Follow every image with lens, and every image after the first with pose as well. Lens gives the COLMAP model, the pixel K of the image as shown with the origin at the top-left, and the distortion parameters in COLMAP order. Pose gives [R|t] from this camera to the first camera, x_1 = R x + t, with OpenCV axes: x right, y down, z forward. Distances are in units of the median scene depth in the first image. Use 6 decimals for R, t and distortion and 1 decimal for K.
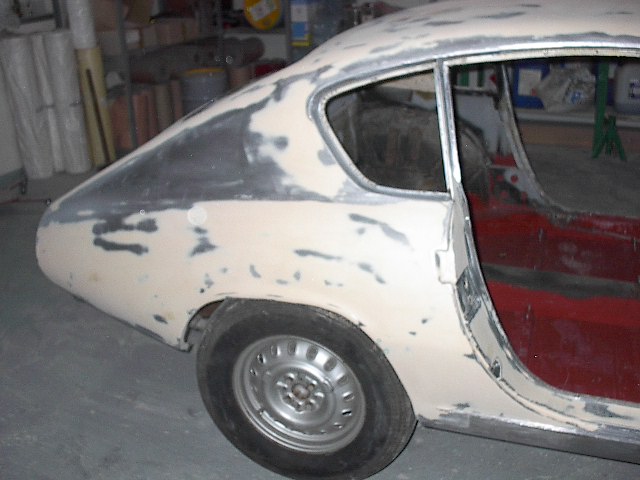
lens RADIAL K [[721.8, 0, 322.3], [0, 721.8, 241.0], [0, 0, 1]] dist [-0.170802, 0.180587]
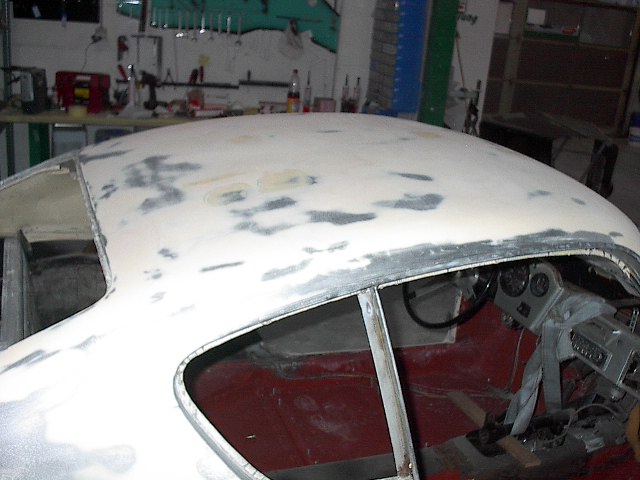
lens RADIAL K [[721.8, 0, 322.3], [0, 721.8, 241.0], [0, 0, 1]] dist [-0.170802, 0.180587]
pose [[0.769573, -0.097432, 0.631082, -0.156458], [0.135608, 0.990685, -0.012416, -0.168050], [-0.623994, 0.095135, 0.775617, 0.304059]]
